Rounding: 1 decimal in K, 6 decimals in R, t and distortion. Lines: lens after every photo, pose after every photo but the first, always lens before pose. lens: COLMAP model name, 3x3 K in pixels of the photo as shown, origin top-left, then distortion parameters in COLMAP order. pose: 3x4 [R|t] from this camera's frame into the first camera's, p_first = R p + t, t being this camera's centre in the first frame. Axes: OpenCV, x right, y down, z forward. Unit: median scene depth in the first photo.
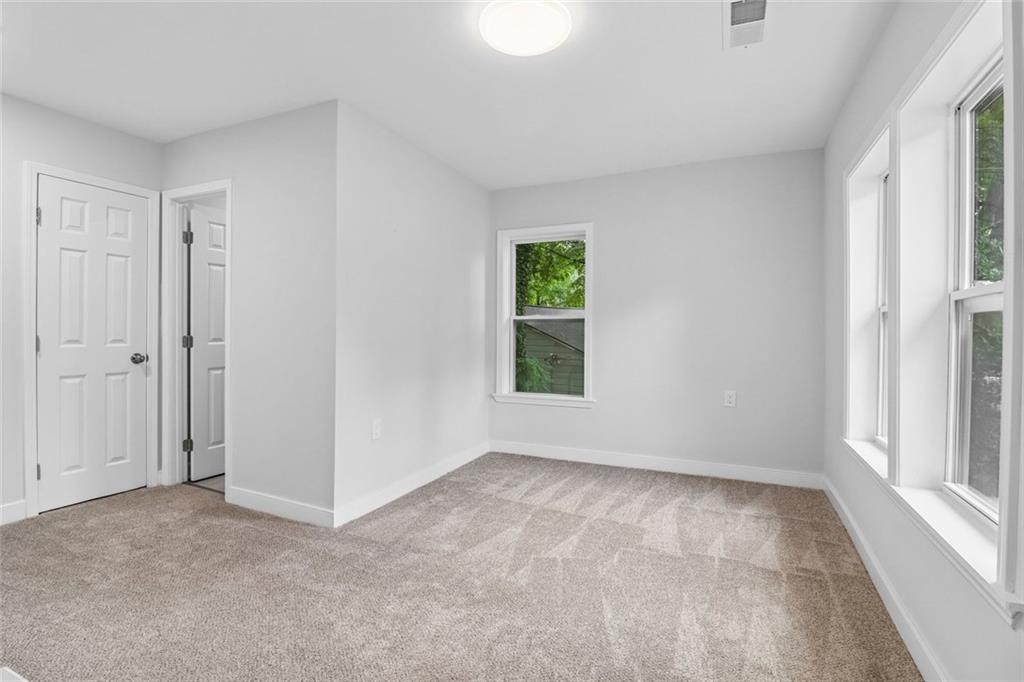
lens RADIAL K [[488.4, 0, 518.6], [0, 488.4, 334.7], [0, 0, 1]] dist [0.000653, -0.012627]
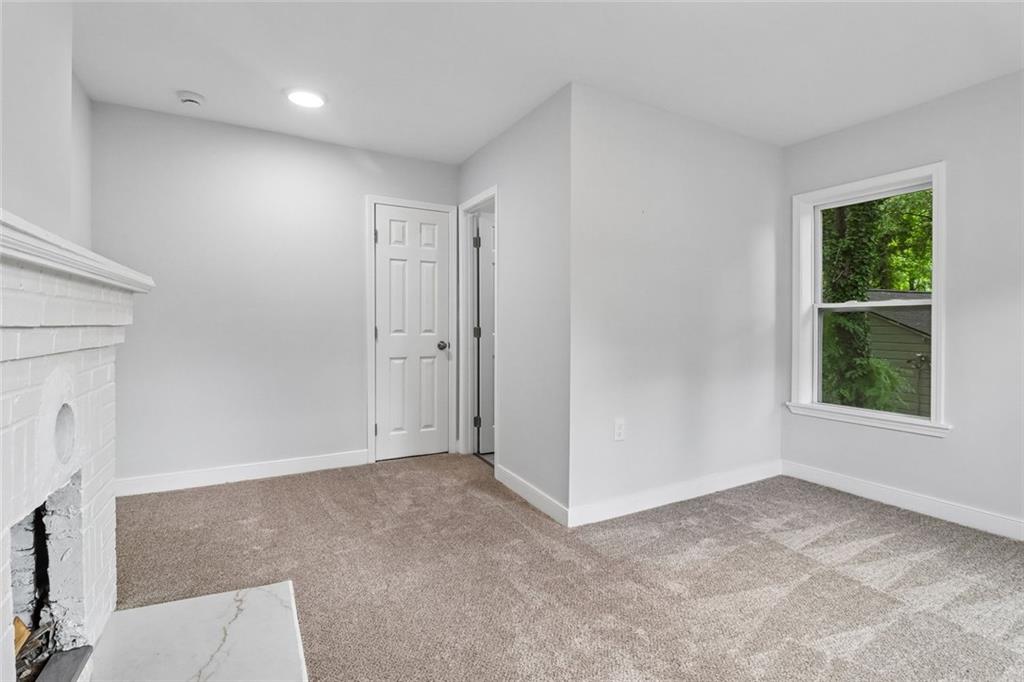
lens RADIAL K [[488.4, 0, 516.1], [0, 488.4, 324.6], [0, 0, 1]] dist [0.000653, -0.012627]
pose [[0.798003, 0.001324, -0.602652, 0.107602], [-0.004792, 0.999980, -0.004148, 0.000763], [0.602634, 0.006198, 0.797993, 0.150494]]
